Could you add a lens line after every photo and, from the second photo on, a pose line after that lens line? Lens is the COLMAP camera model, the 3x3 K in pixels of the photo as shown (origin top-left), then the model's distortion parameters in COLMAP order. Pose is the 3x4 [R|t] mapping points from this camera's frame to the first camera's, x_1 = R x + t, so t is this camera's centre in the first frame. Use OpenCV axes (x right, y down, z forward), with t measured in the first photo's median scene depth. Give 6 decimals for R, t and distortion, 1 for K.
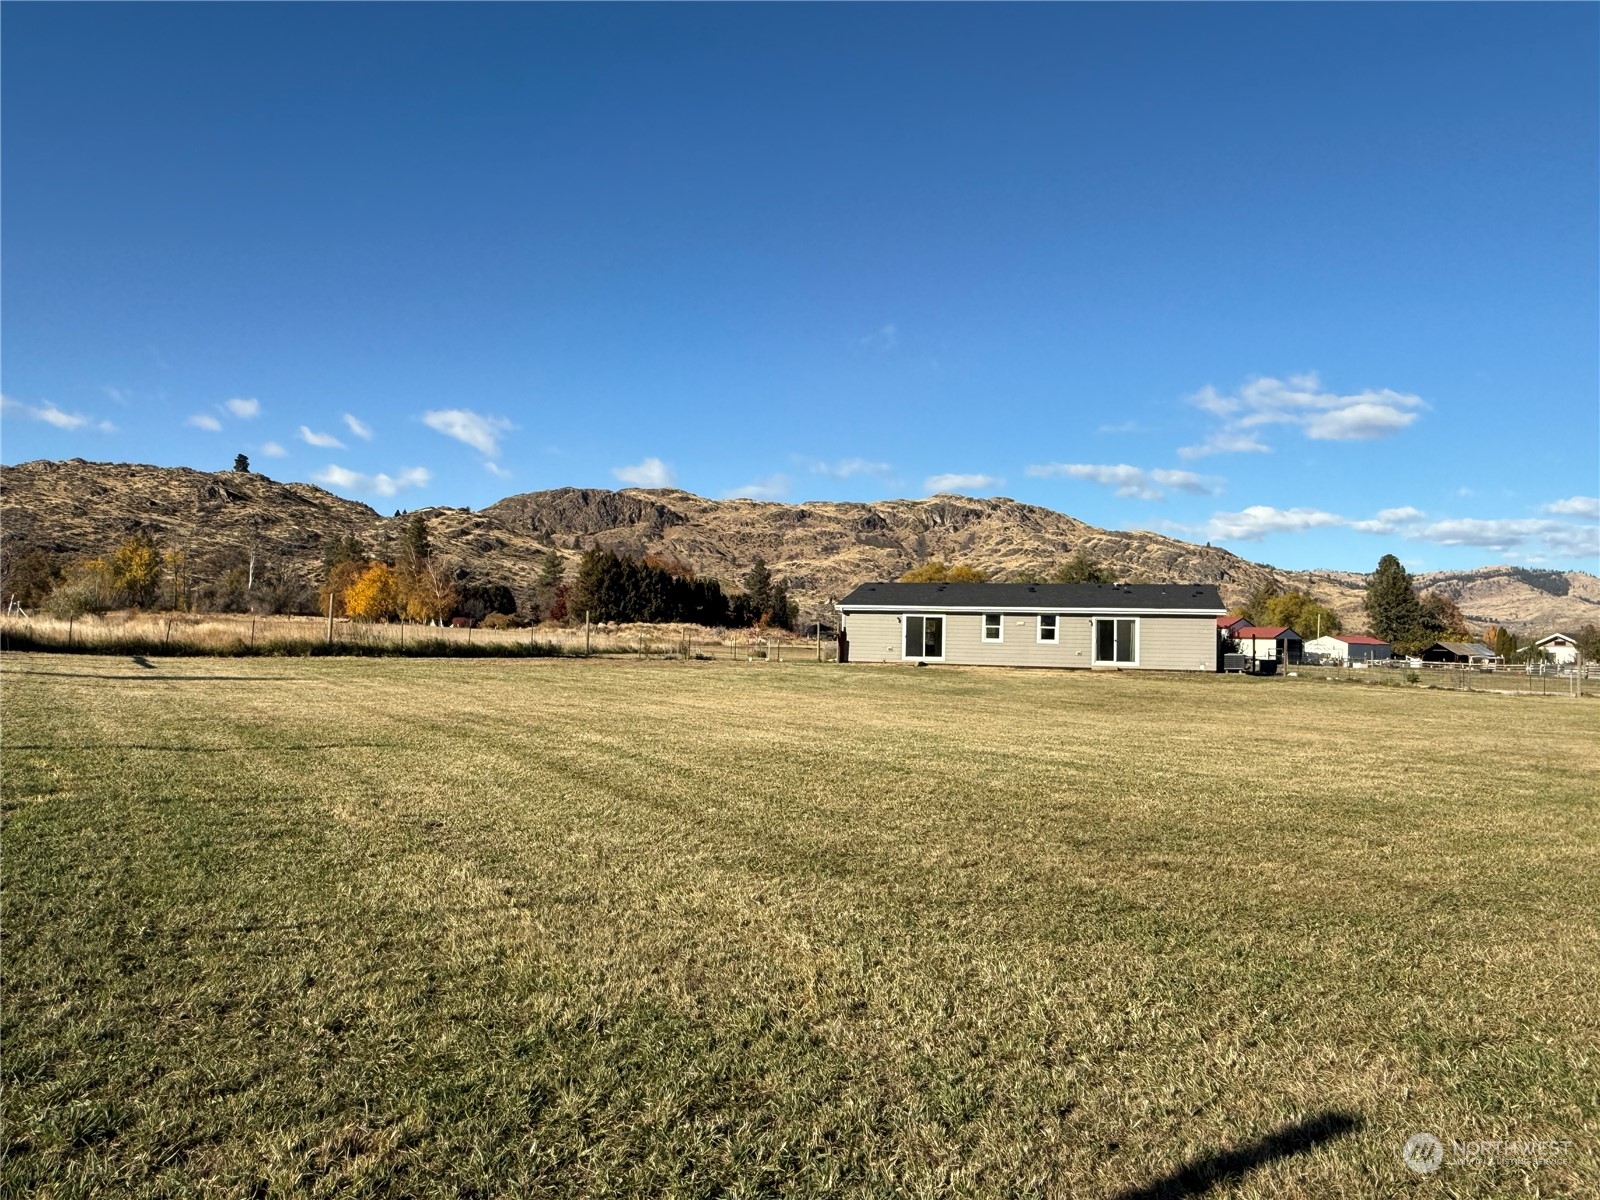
lens RADIAL K [[1128.1, 0, 800.0], [0, 1128.1, 600.0], [0, 0, 1]] dist [-0.087630, 0.000185]
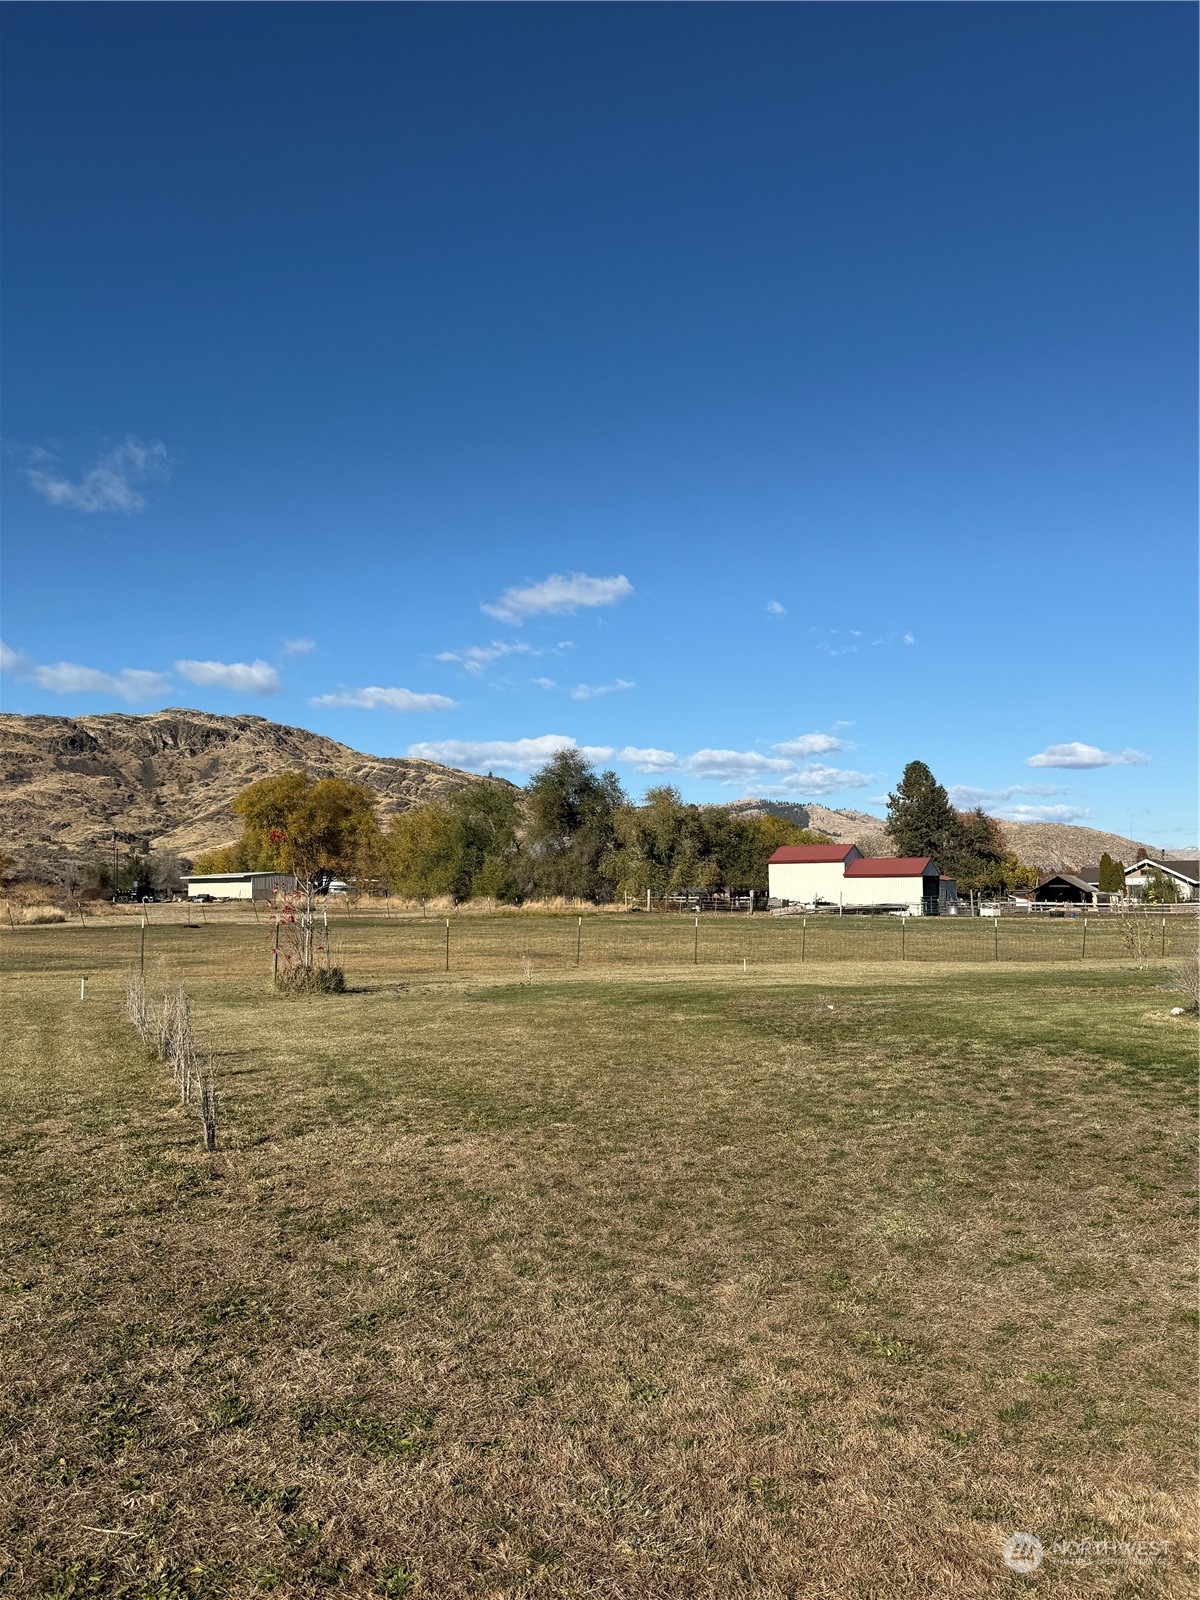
lens RADIAL K [[1197.5, 0, 600.0], [0, 1197.5, 800.0], [0, 0, 1]] dist [-0.003264, -0.004992]
pose [[0.877638, 0.000218, 0.479324, -0.015022], [0.017341, 0.999331, -0.032205, 0.002641], [-0.479010, 0.036576, 0.877047, 0.124553]]
